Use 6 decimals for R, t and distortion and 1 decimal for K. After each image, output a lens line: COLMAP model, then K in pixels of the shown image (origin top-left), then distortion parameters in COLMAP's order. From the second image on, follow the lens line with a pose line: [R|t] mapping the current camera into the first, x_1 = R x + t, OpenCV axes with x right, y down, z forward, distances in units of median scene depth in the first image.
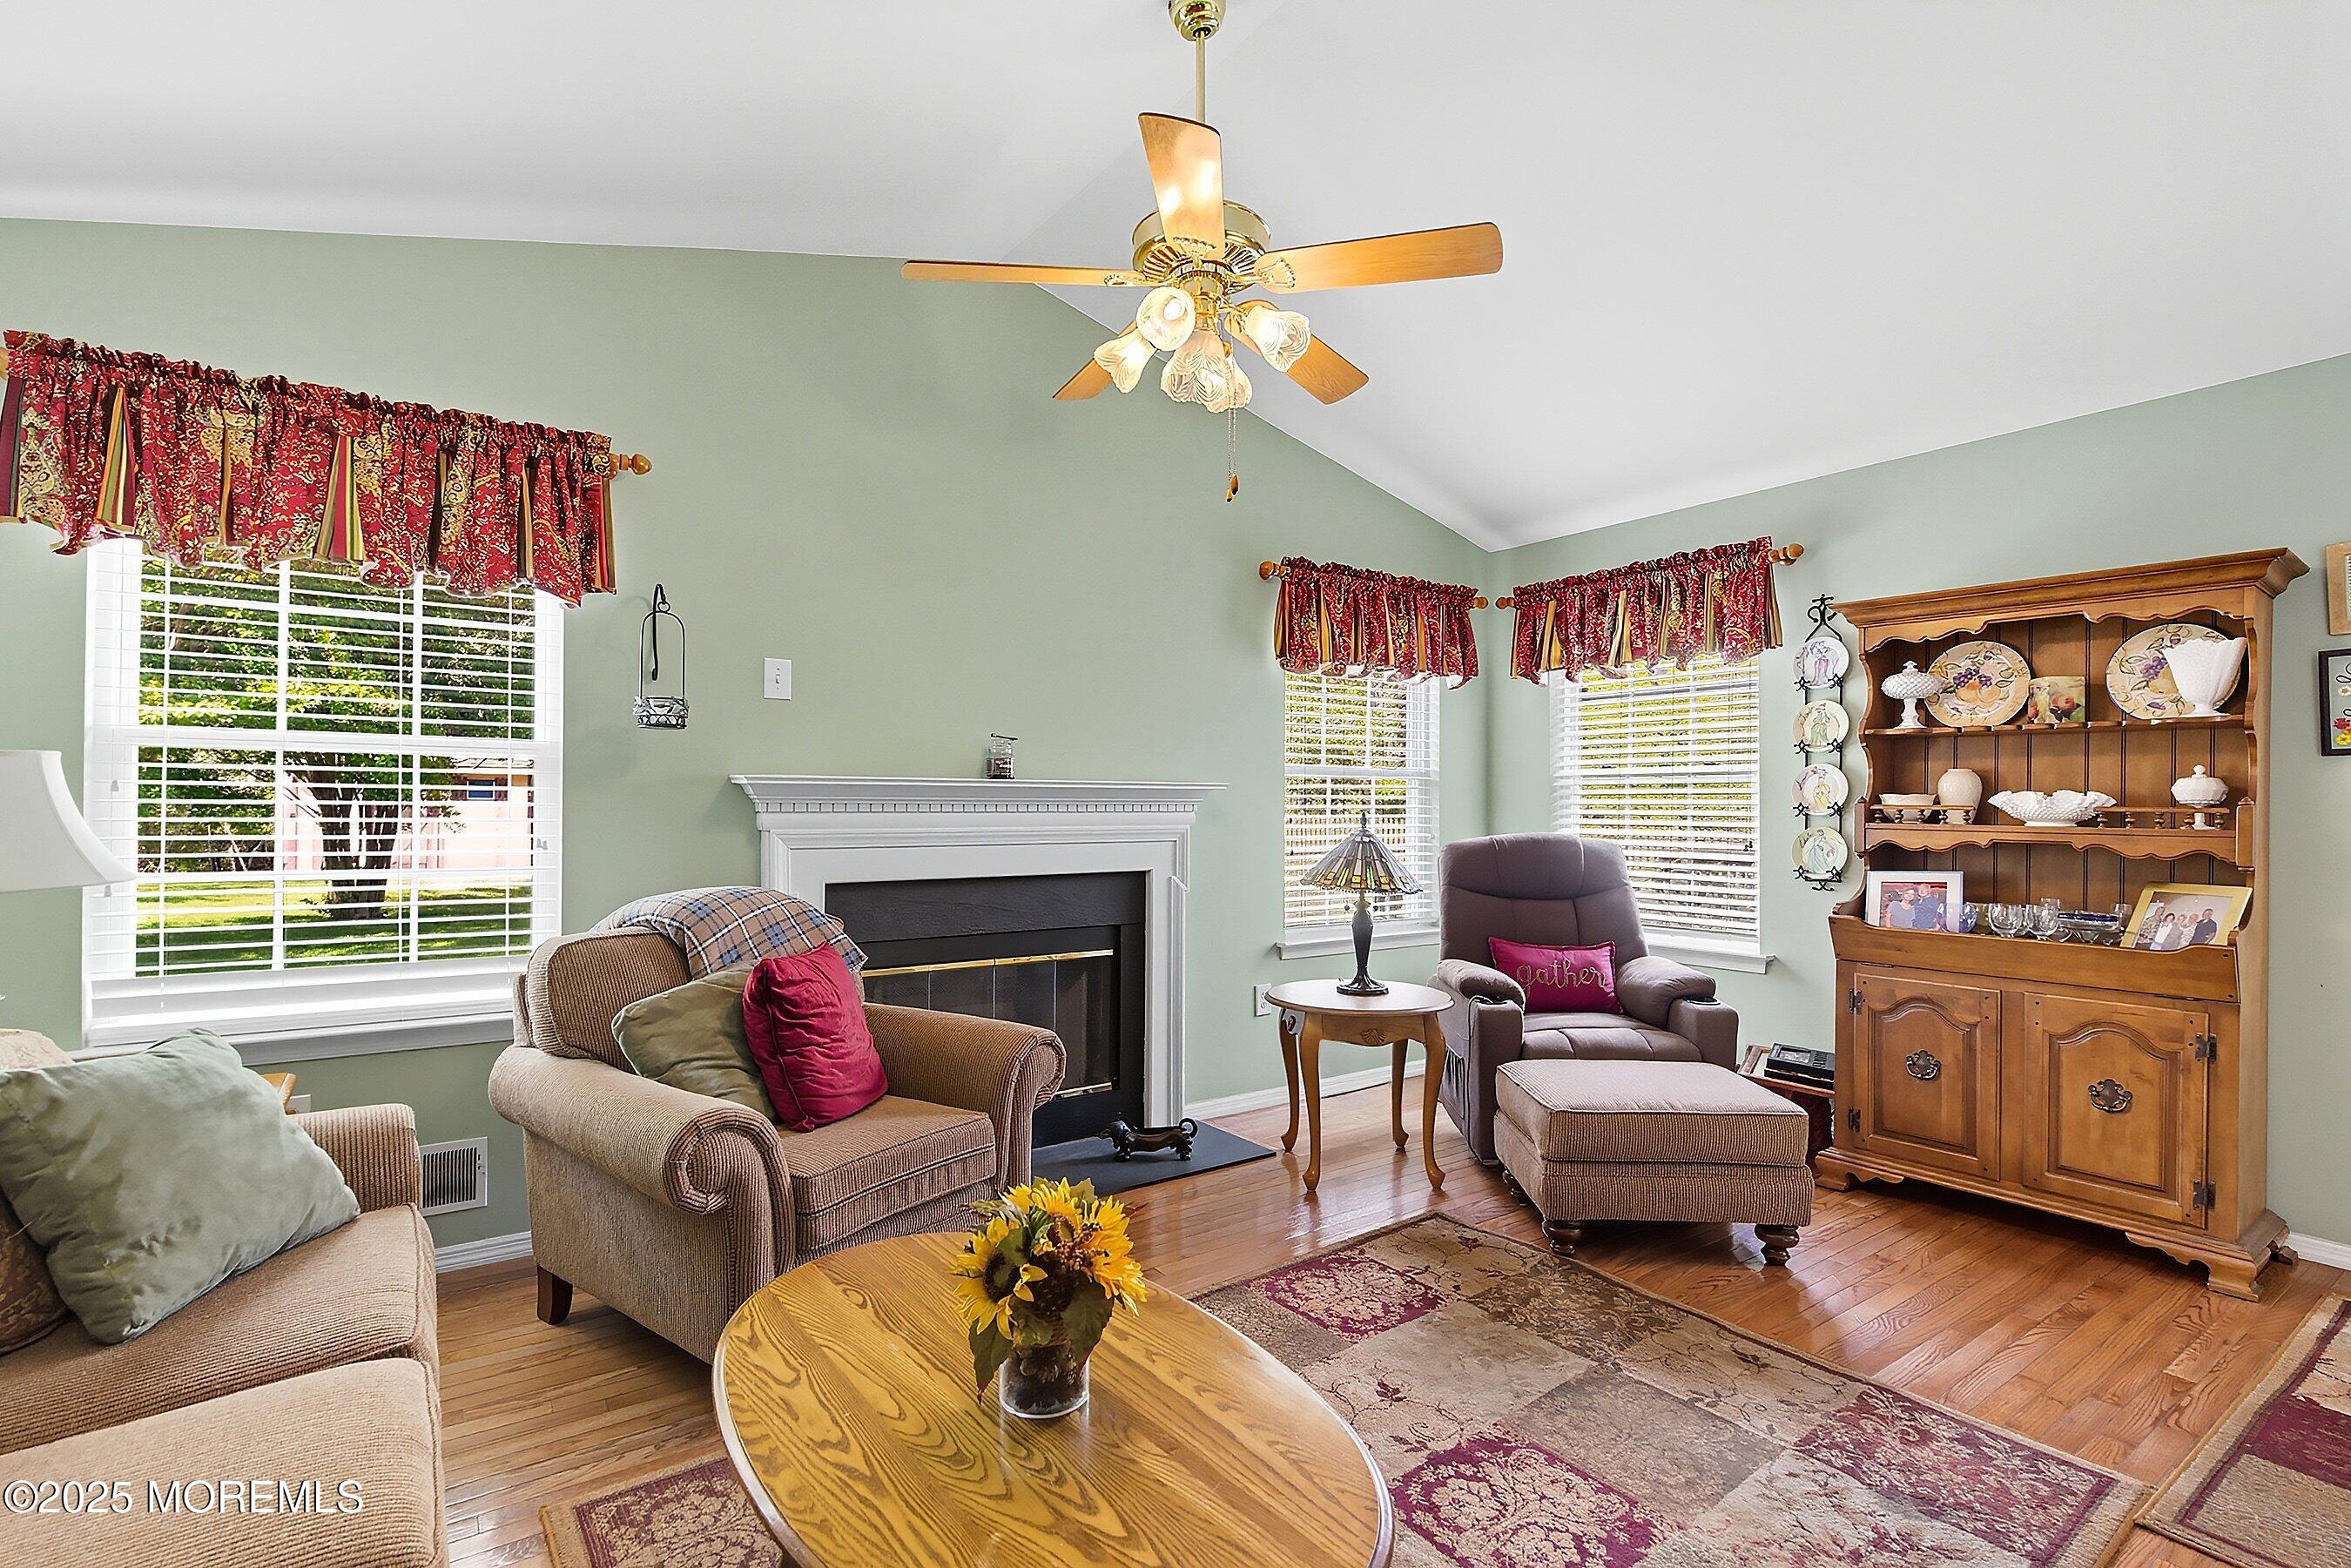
lens RADIAL K [[1086.0, 0, 1171.1], [0, 1086.0, 793.3], [0, 0, 1]] dist [0.005688, -0.002151]
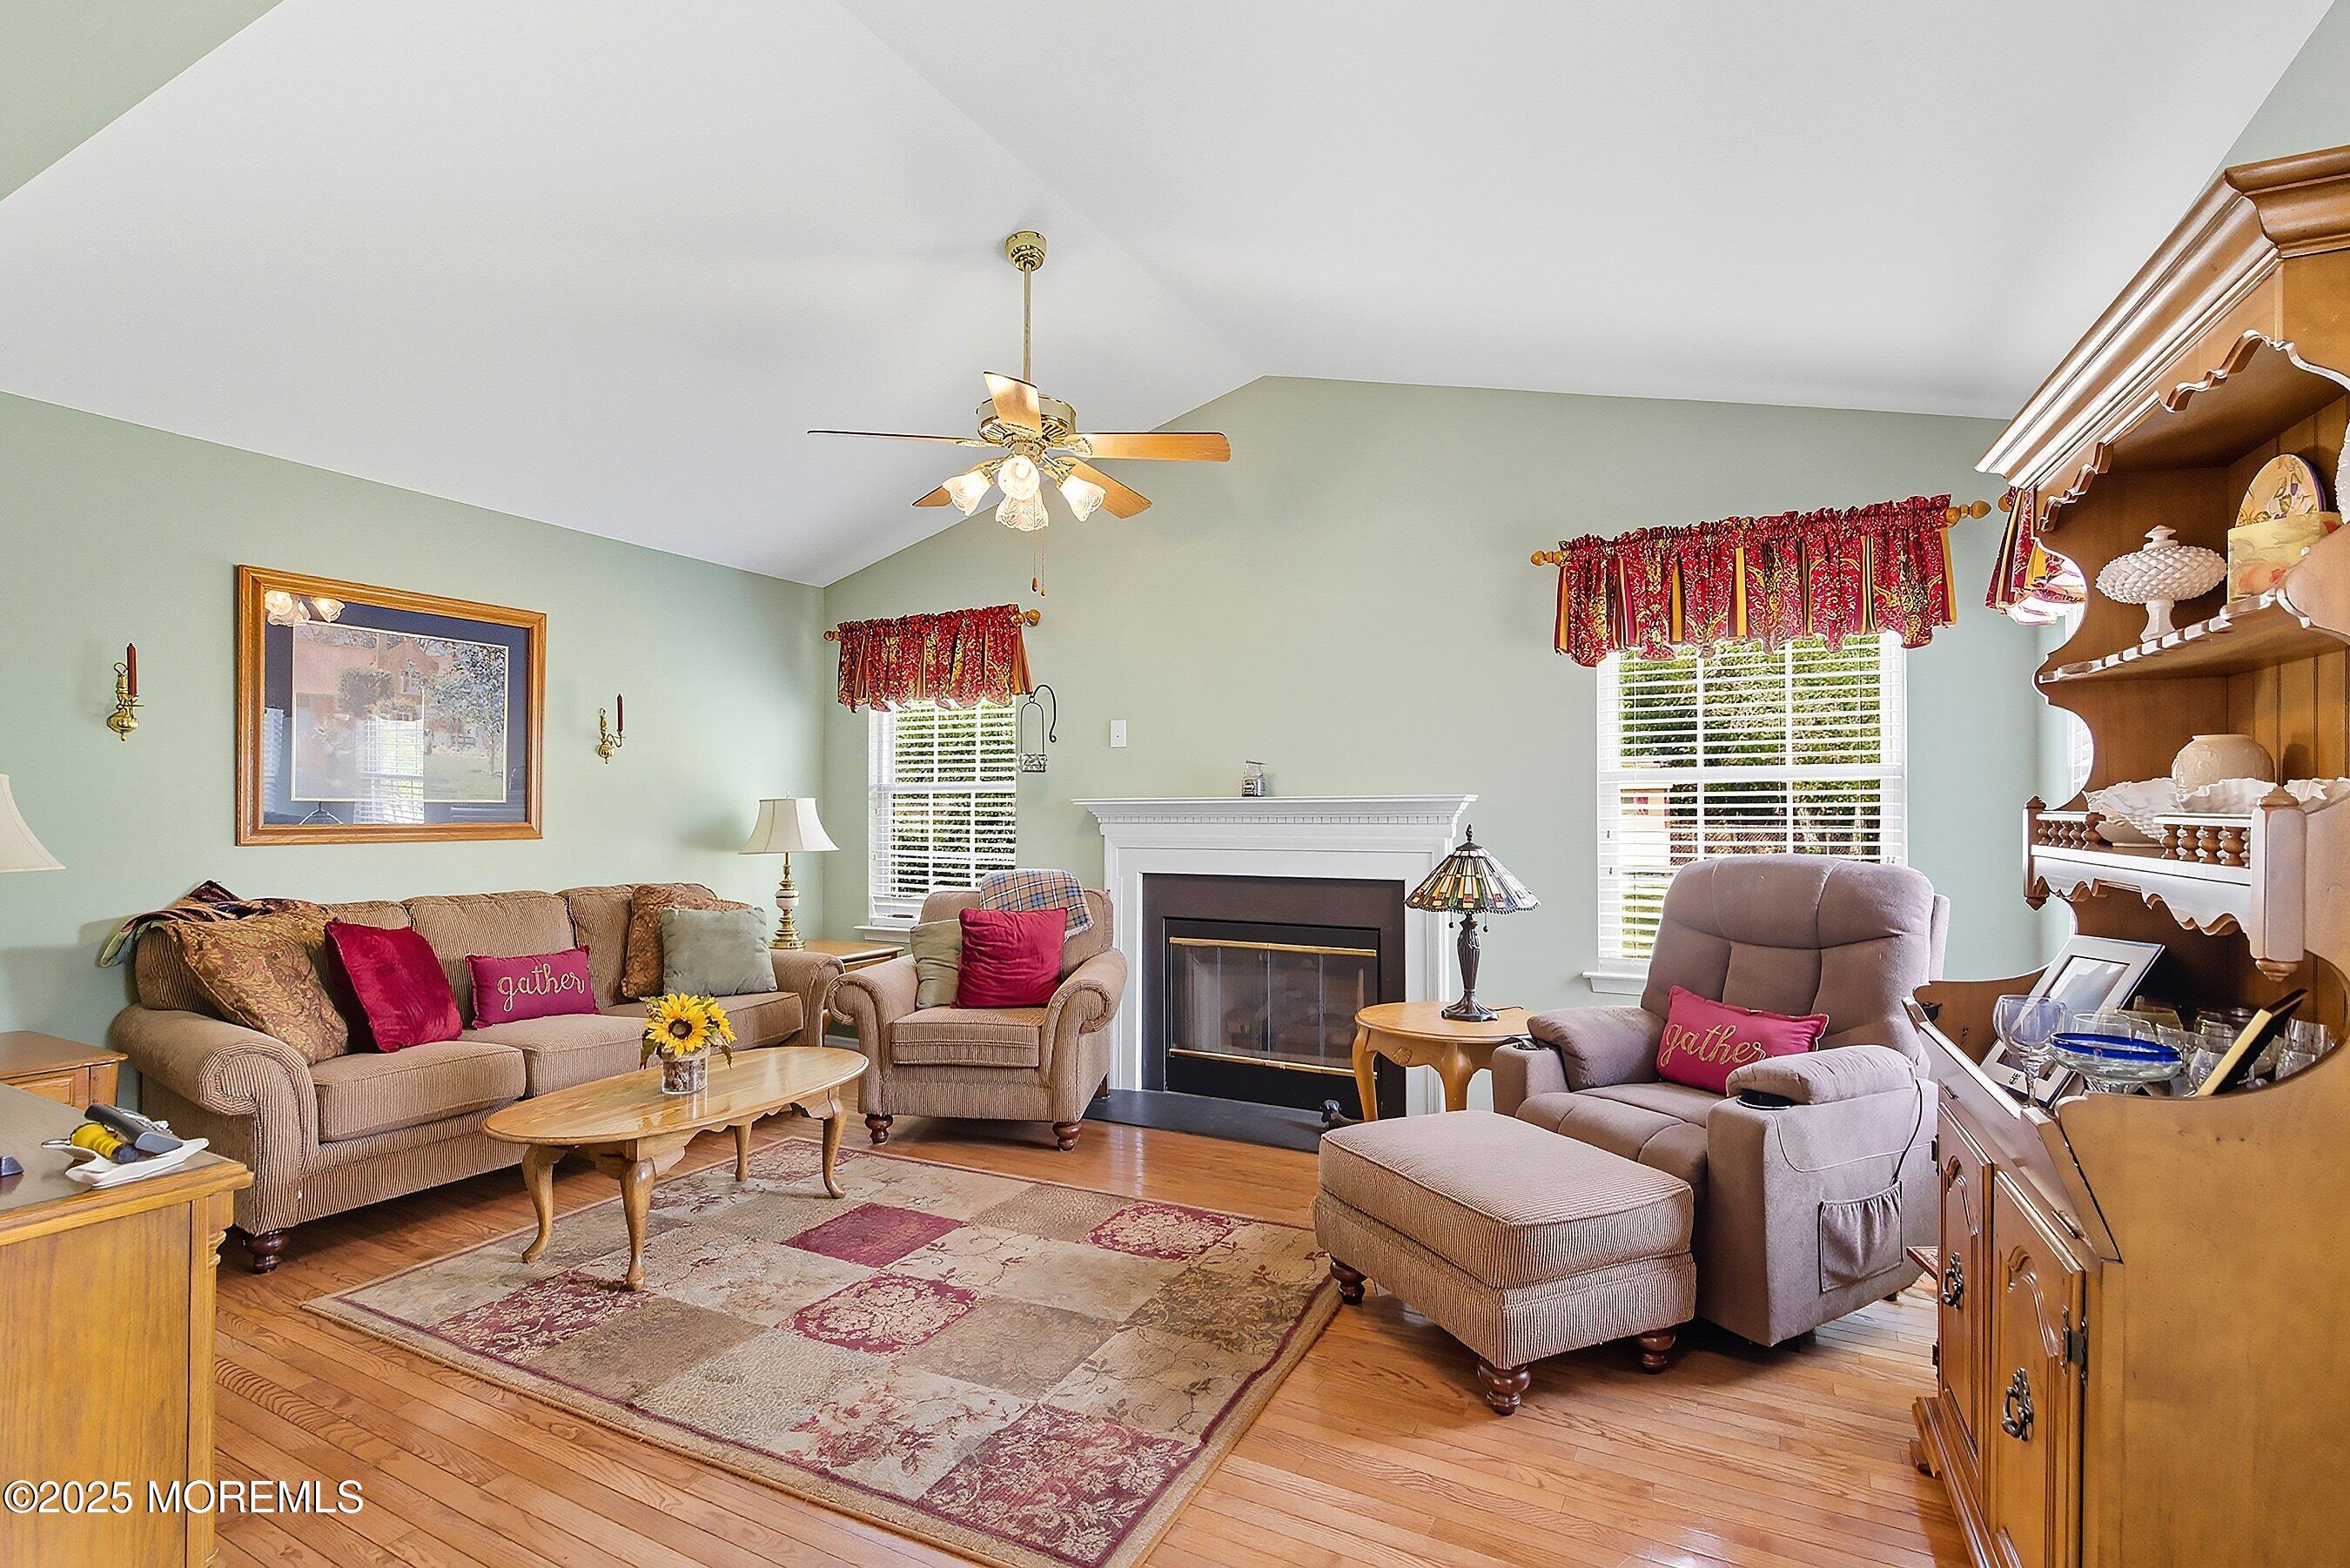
lens RADIAL K [[1085.4, 0, 1154.3], [0, 1085.4, 815.6], [0, 0, 1]] dist [0.005688, -0.002151]
pose [[0.449111, -0.007766, -0.893442, 1.196229], [0.010186, 0.999942, -0.003572, 0.014168], [0.893418, -0.007496, 0.449164, 0.463262]]
